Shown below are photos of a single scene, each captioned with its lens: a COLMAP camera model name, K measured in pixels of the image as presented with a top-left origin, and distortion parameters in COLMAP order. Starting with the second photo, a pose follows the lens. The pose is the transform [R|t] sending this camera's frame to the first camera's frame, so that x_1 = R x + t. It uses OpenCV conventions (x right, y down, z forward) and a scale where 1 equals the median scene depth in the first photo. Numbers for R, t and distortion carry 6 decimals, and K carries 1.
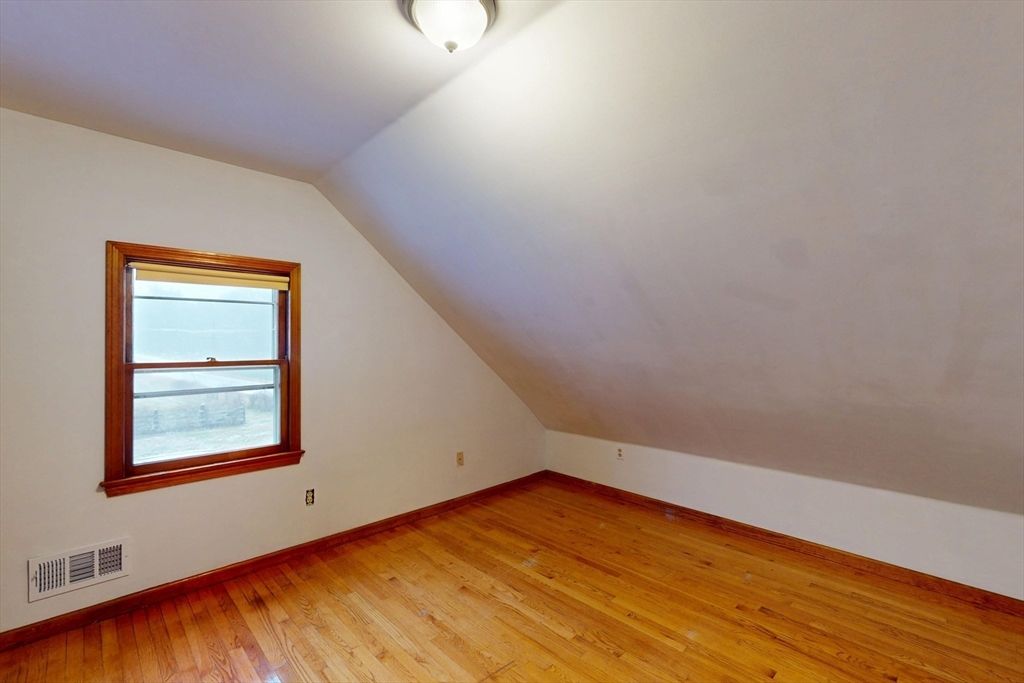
lens RADIAL K [[446.2, 0, 504.2], [0, 446.2, 346.3], [0, 0, 1]] dist [0.000989, -0.000077]
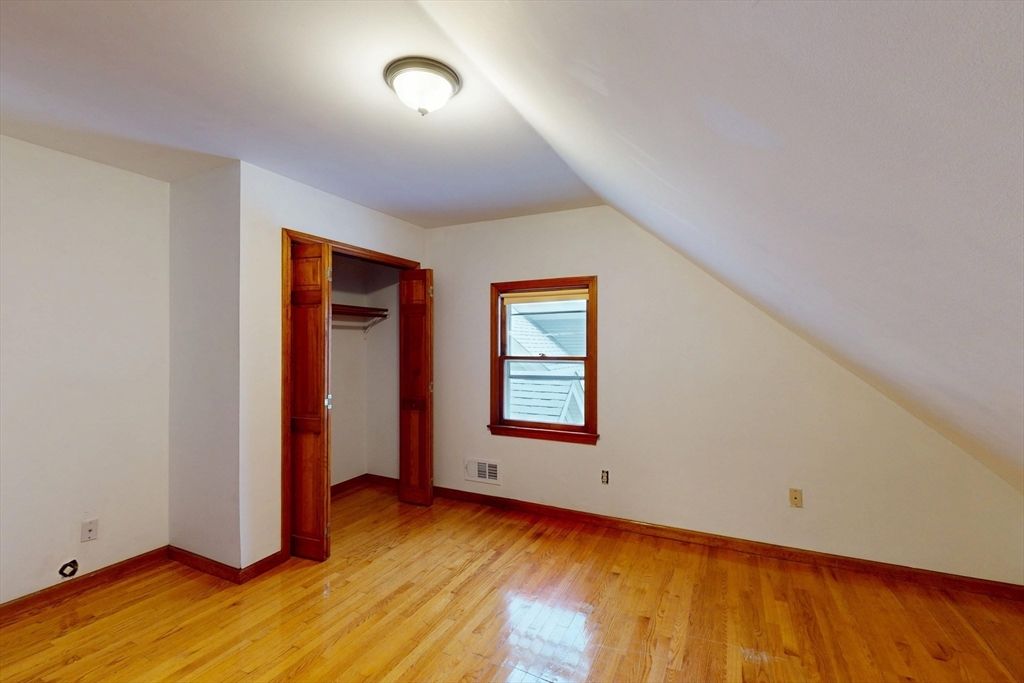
lens RADIAL K [[446.2, 0, 514.4], [0, 446.2, 347.4], [0, 0, 1]] dist [0.000989, -0.000077]
pose [[0.340697, 0.006923, -0.940148, 0.624782], [-0.004263, 0.999974, 0.005818, -0.002575], [0.940164, 0.002026, 0.340717, 0.429888]]
